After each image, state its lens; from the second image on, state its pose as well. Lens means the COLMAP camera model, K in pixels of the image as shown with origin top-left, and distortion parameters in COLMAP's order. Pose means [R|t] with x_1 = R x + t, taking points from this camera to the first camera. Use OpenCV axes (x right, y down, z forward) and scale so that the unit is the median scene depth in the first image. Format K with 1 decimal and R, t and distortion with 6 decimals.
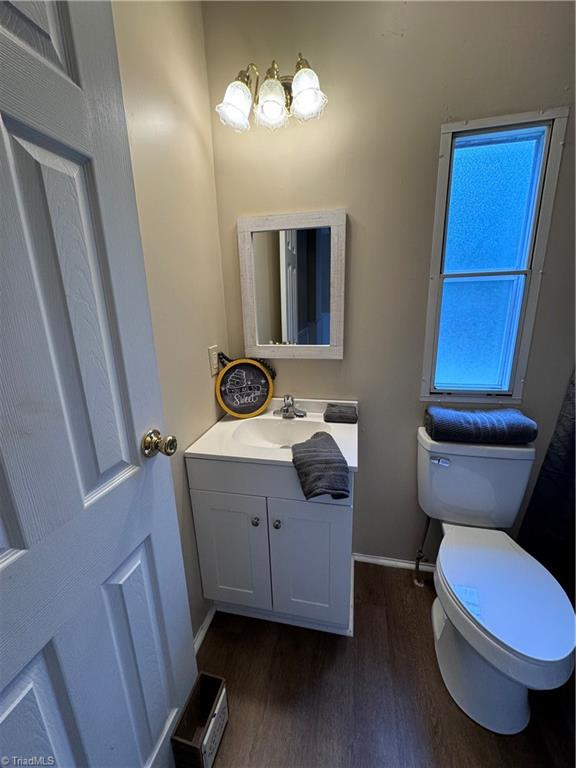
lens RADIAL K [[308.2, 0, 288.0], [0, 308.2, 384.0], [0, 0, 1]] dist [-0.001681, -0.000072]
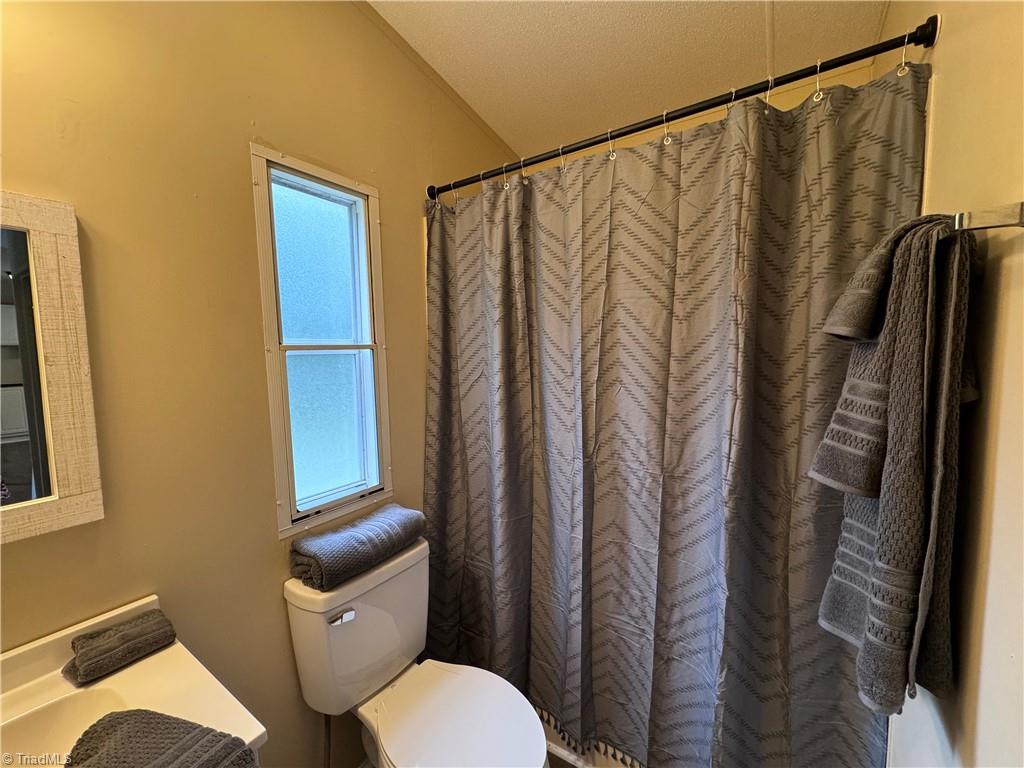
lens RADIAL K [[411.0, 0, 512.0], [0, 411.0, 384.0], [0, 0, 1]] dist [-0.001681, -0.000072]
pose [[0.364513, -0.055793, 0.929525, -0.159885], [0.246460, 0.968387, -0.038523, -0.109314], [-0.897991, 0.243133, 0.366740, 0.223067]]
